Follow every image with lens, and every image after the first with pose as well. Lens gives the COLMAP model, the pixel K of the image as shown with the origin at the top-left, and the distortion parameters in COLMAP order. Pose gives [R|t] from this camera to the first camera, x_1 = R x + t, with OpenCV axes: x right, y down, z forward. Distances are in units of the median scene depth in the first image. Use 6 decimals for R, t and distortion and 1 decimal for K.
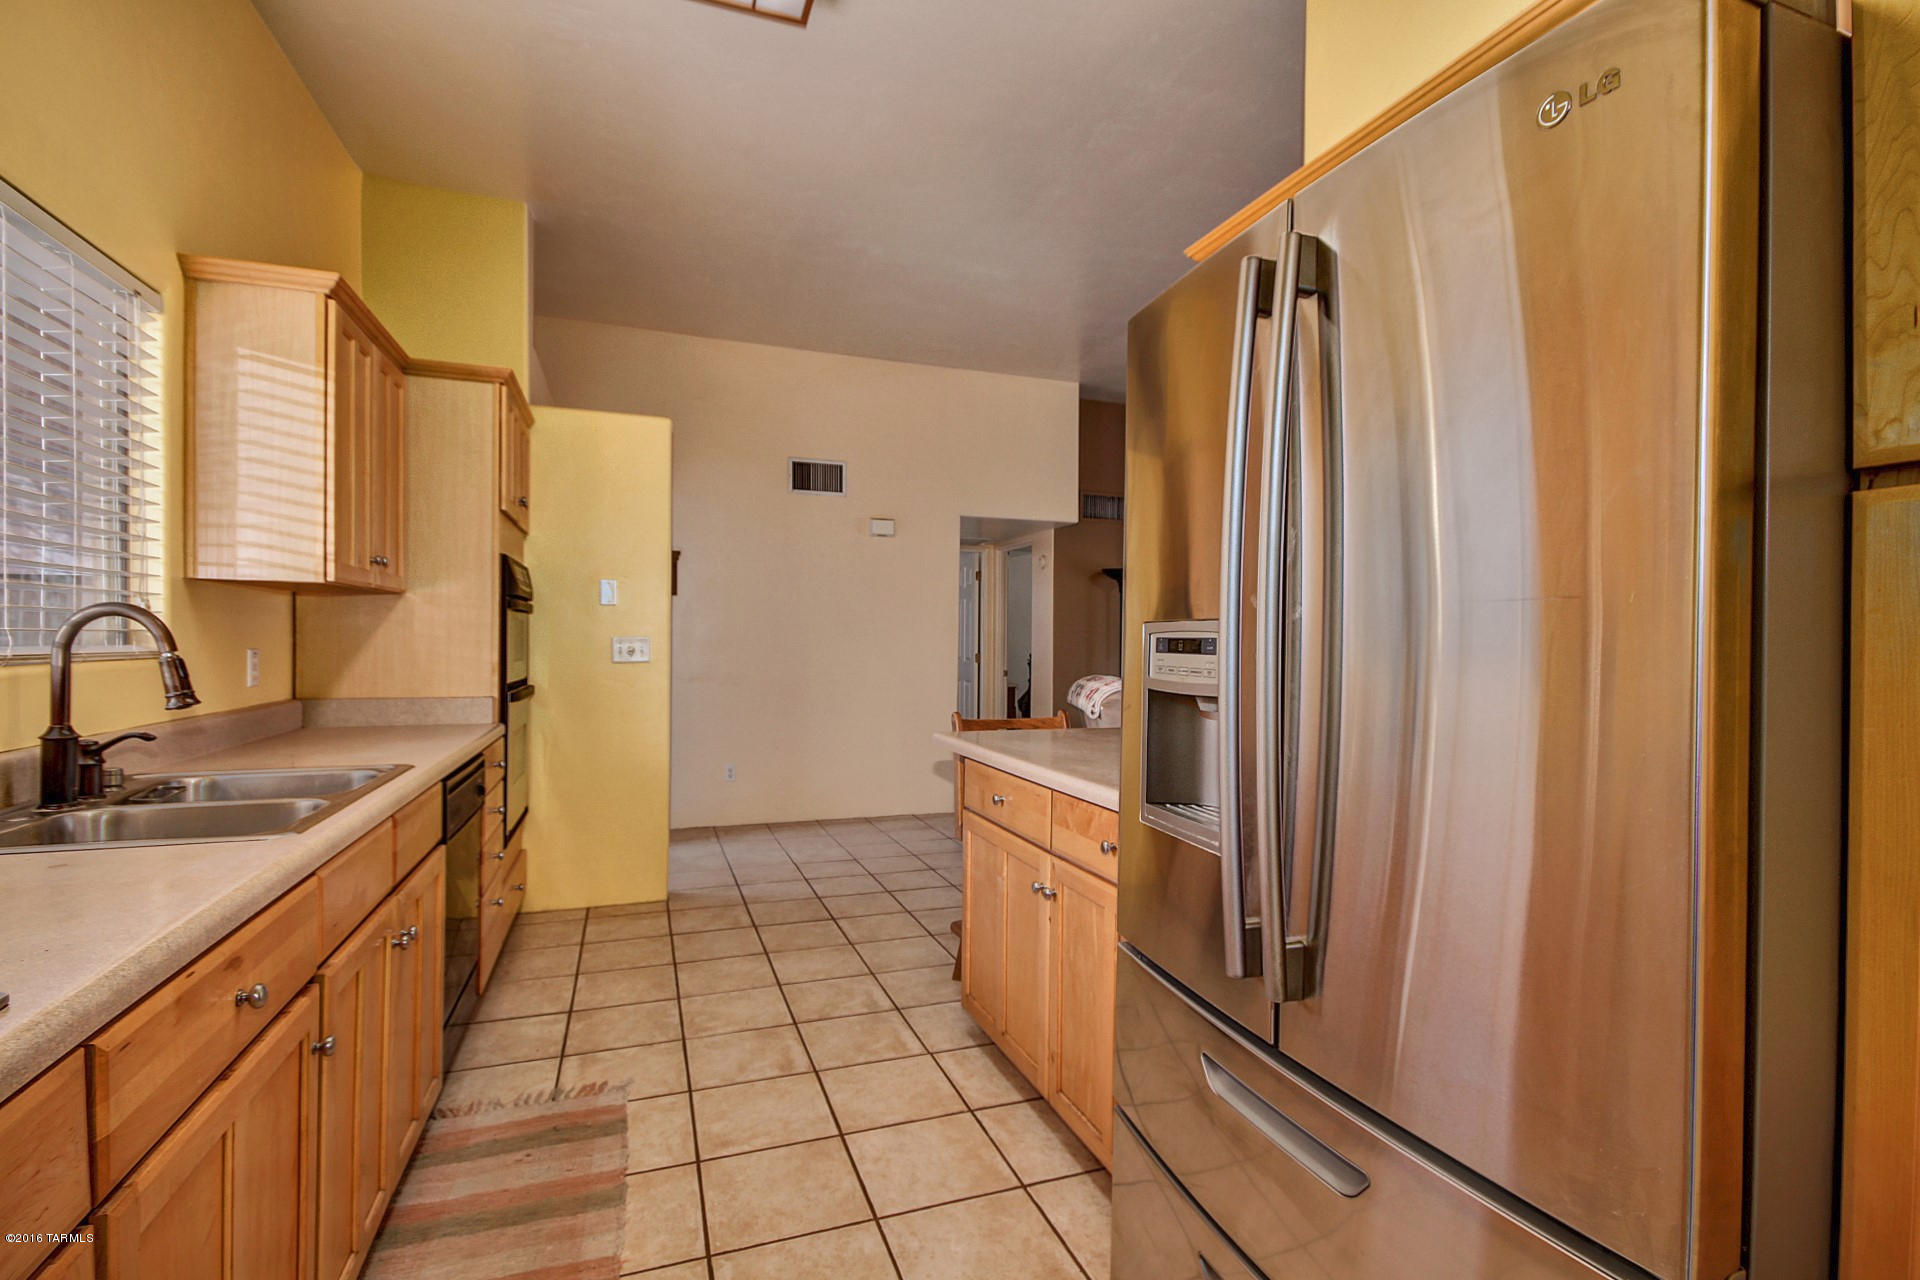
lens RADIAL K [[890.9, 0, 968.1], [0, 890.9, 642.4], [0, 0, 1]] dist [0.007131, -0.008070]
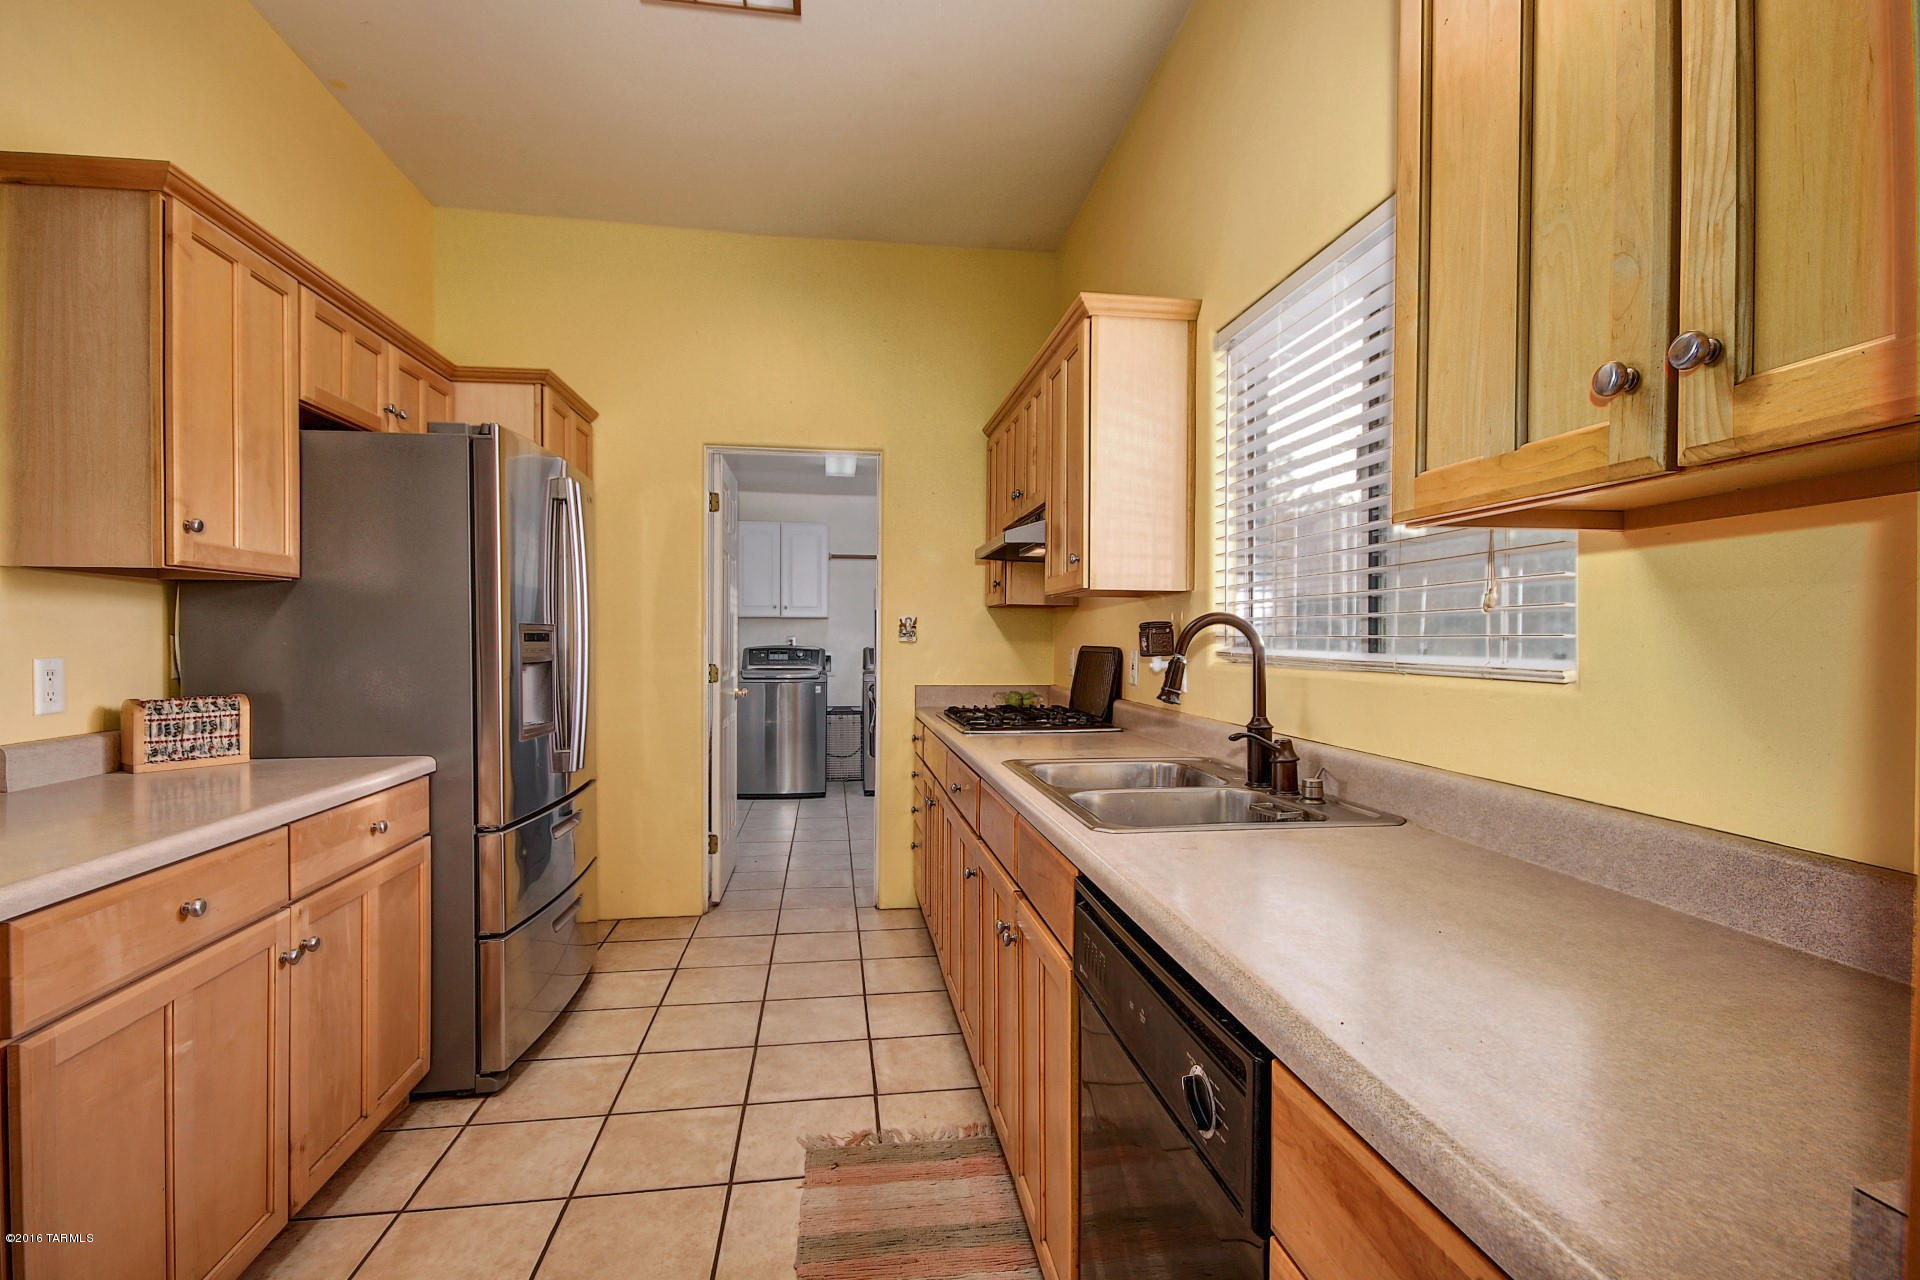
lens RADIAL K [[890.9, 0, 962.9], [0, 890.9, 641.4], [0, 0, 1]] dist [0.007131, -0.008070]
pose [[-0.978333, -0.014932, 0.206497, -0.570184], [-0.013037, 0.999860, 0.010534, -0.010156], [-0.206625, 0.007614, -0.978391, 1.450869]]
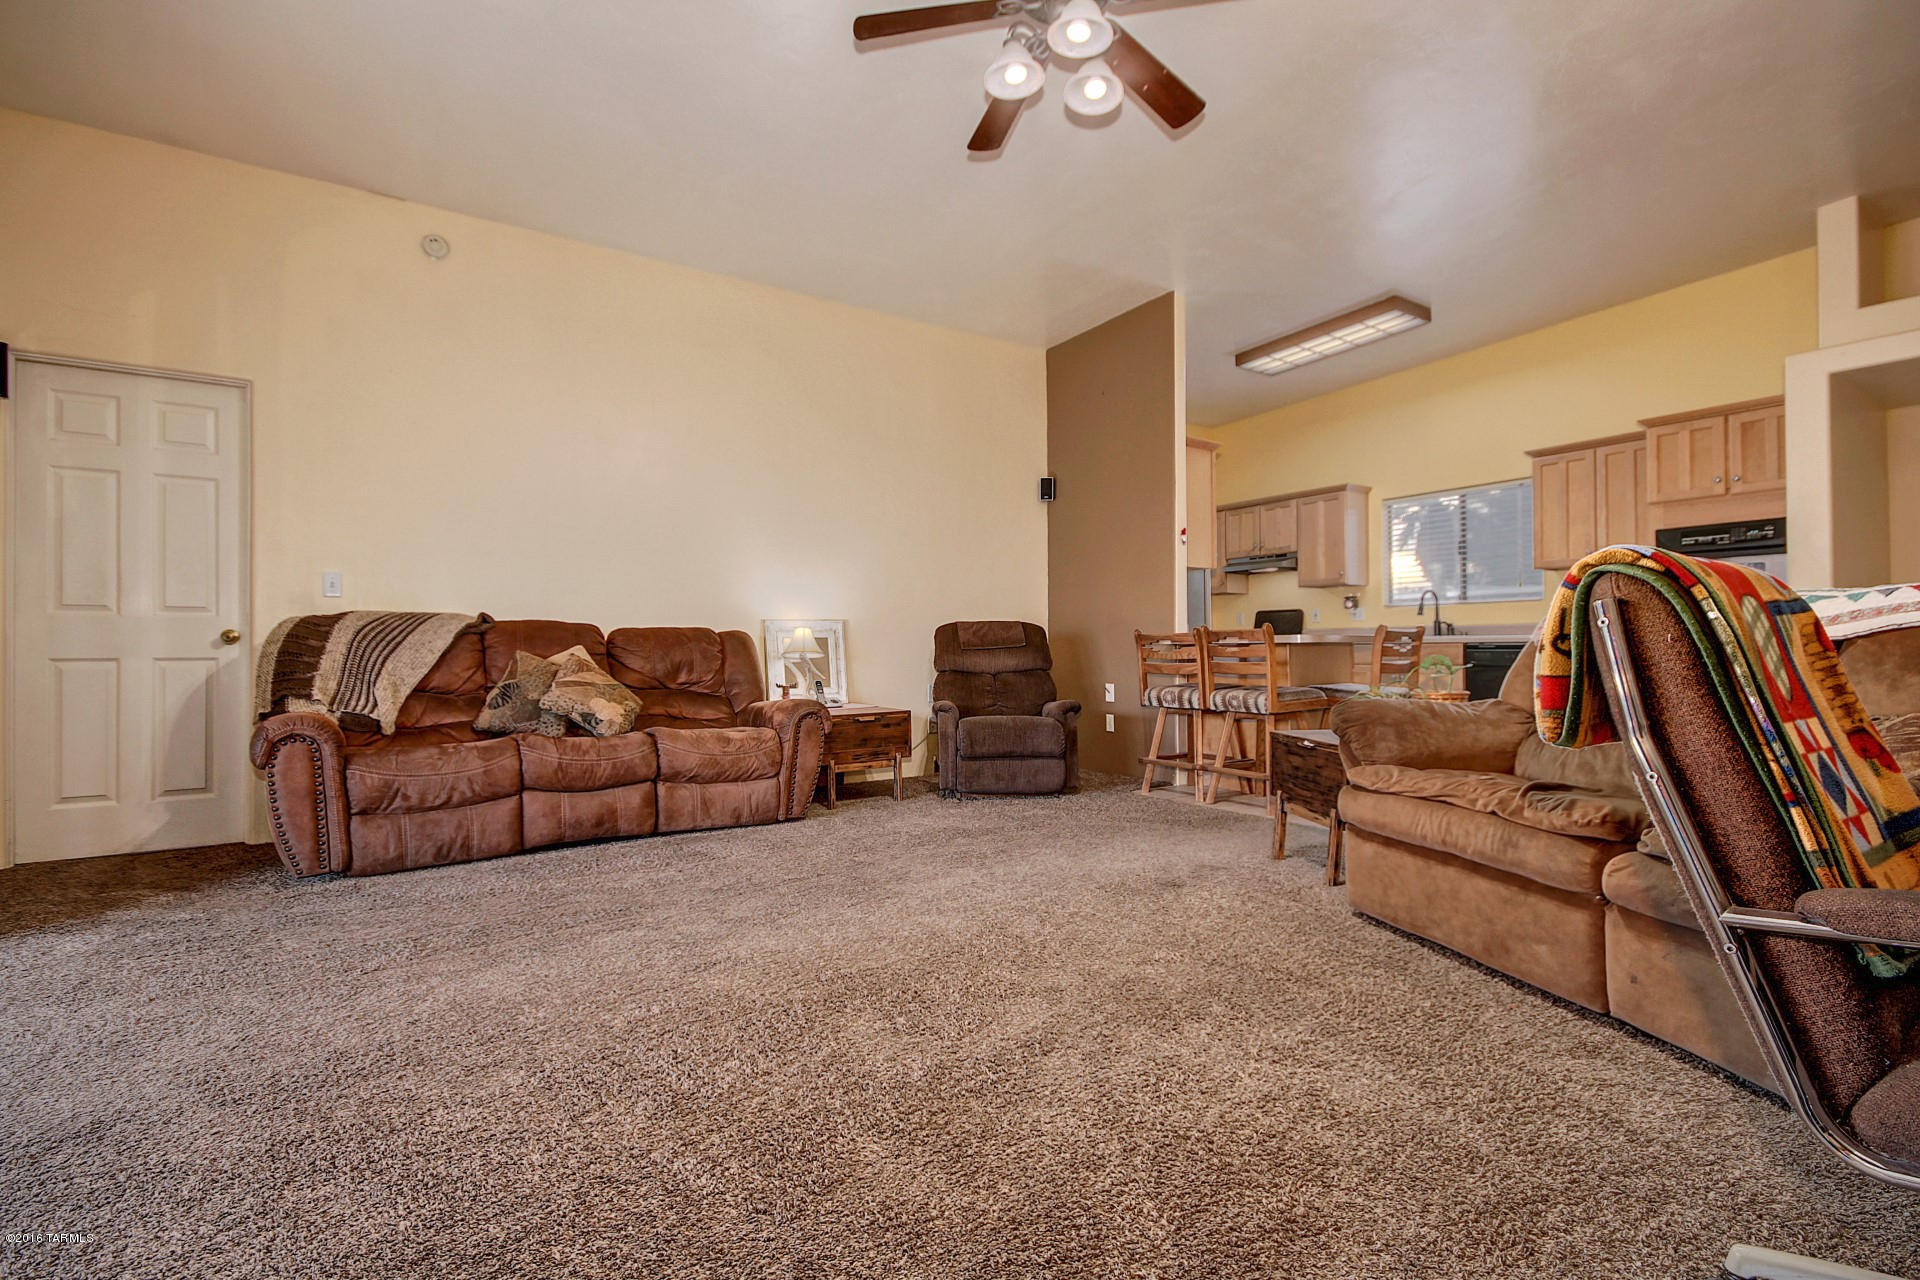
lens RADIAL K [[890.9, 0, 963.6], [0, 890.9, 641.5], [0, 0, 1]] dist [0.007131, -0.008070]
pose [[-0.971039, -0.004680, -0.238876, 1.426763], [-0.002917, 0.999966, -0.007736, 0.156550], [0.238904, -0.006815, -0.971019, 2.979370]]
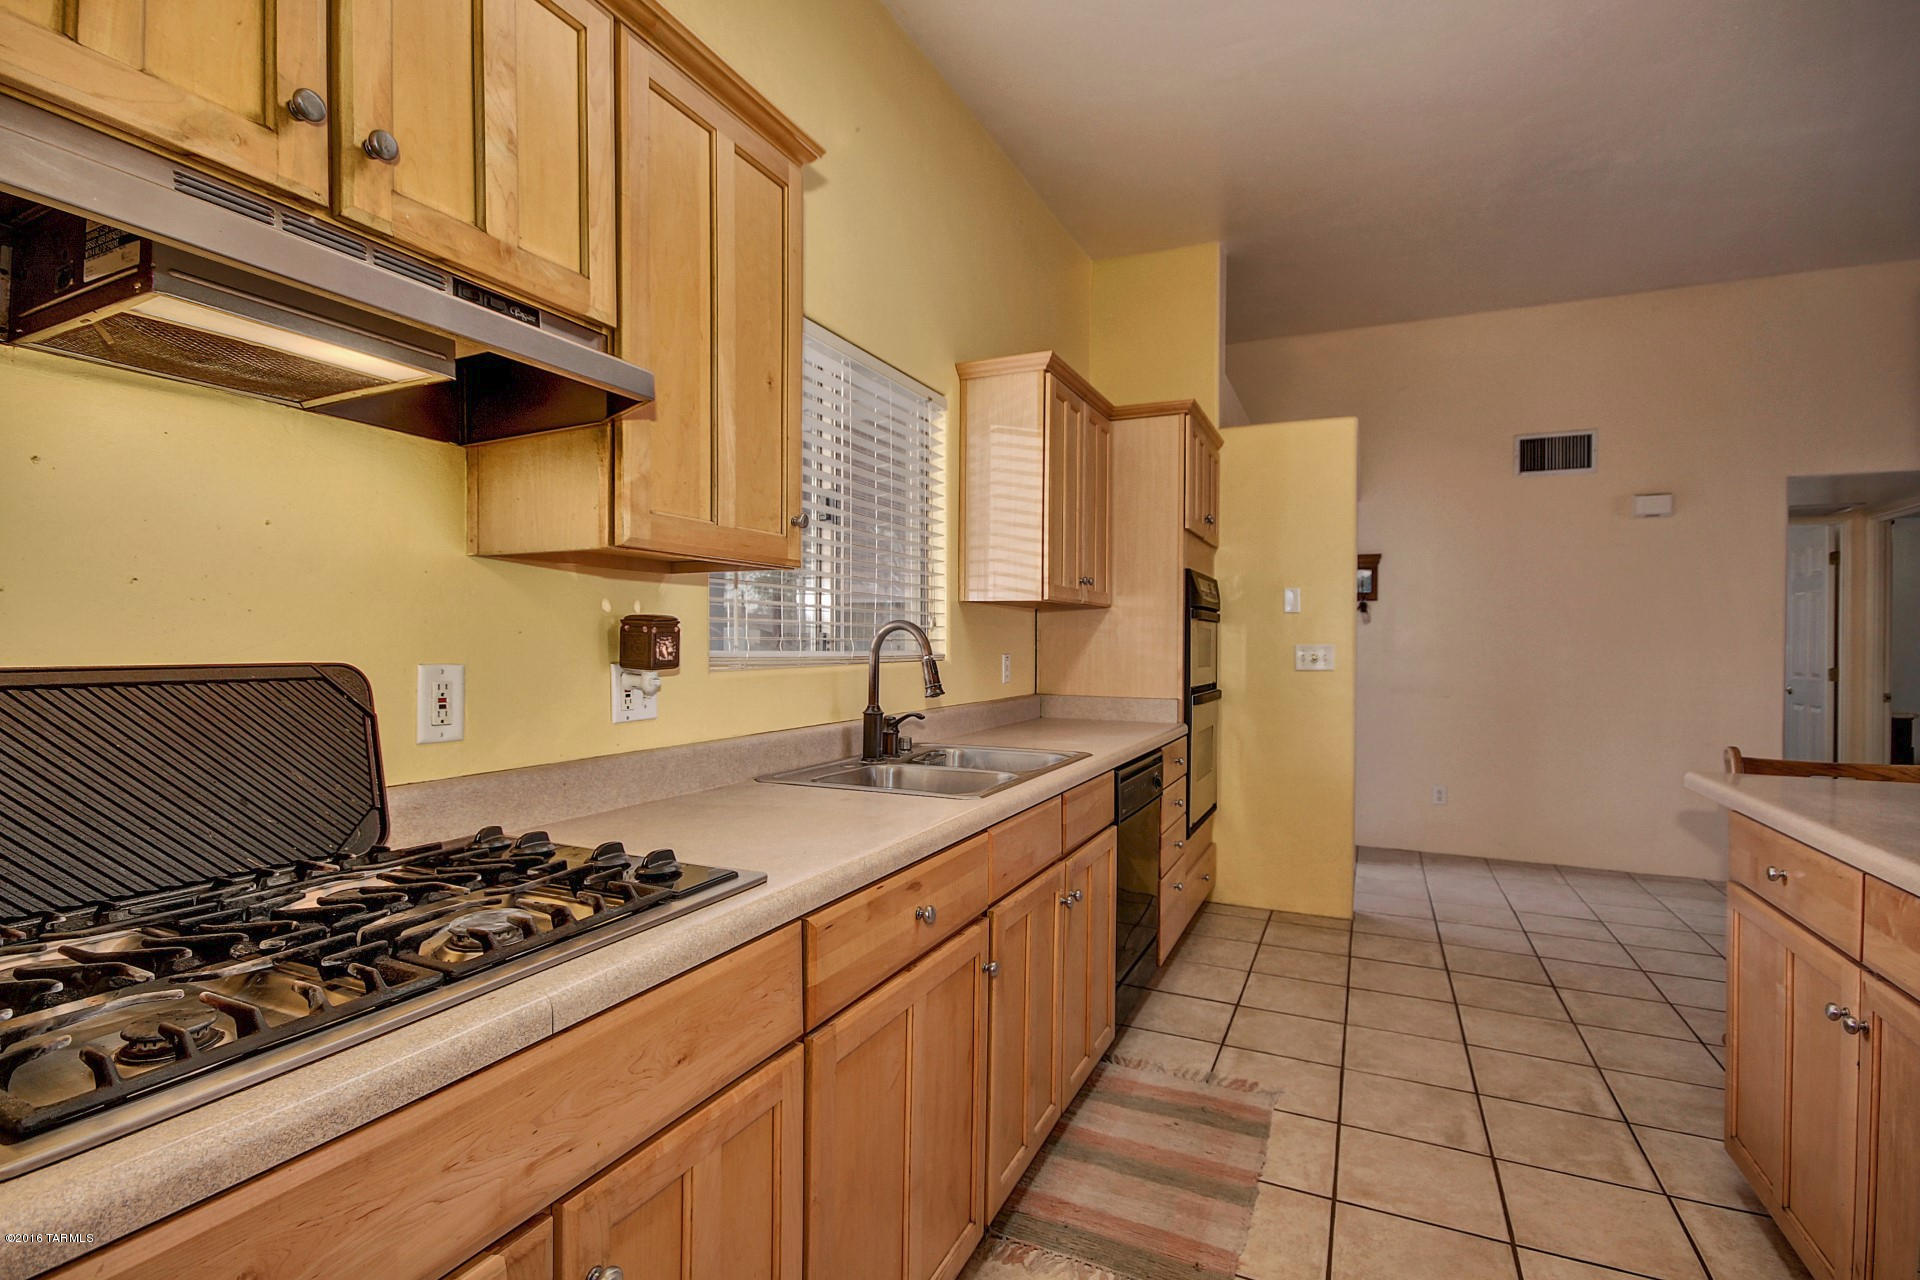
lens RADIAL K [[890.9, 0, 959.3], [0, 890.9, 643.2], [0, 0, 1]] dist [0.007131, -0.008070]
pose [[0.703906, -0.002124, -0.710290, 0.076352], [-0.003853, 0.999969, -0.006809, 0.000617], [0.710282, 0.007530, 0.703877, 0.041028]]
